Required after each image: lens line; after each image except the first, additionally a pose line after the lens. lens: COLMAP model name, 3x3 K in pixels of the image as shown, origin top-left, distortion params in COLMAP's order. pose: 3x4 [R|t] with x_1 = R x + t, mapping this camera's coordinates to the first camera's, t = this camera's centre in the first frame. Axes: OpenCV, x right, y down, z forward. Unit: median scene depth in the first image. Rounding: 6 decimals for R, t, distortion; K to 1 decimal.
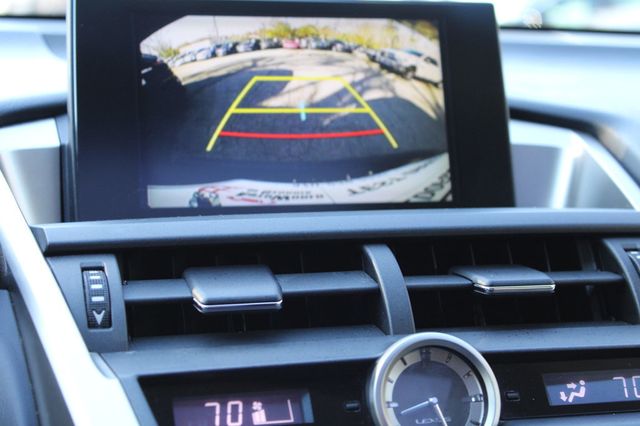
lens RADIAL K [[1285.8, 0, 318.8], [0, 1285.8, 213.2], [0, 0, 1]] dist [-0.011524, 0.000000]
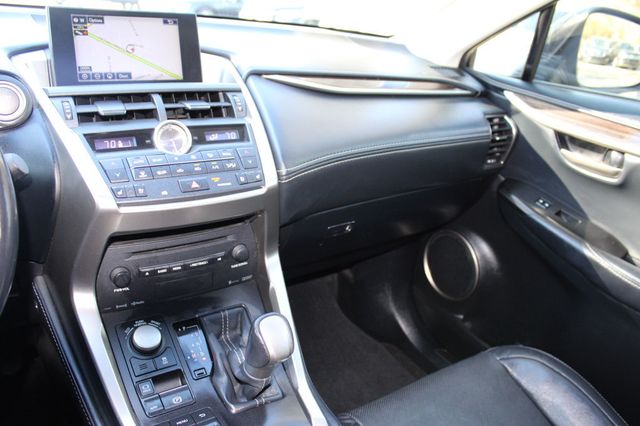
lens RADIAL K [[523.6, 0, 324.4], [0, 523.6, 217.0], [0, 0, 1]] dist [-0.140270, 0.062327]
pose [[0.946630, -0.052734, 0.317978, 0.022873], [-0.029906, 0.967900, 0.249548, -0.011679], [-0.320931, -0.245739, 0.914667, -0.434833]]
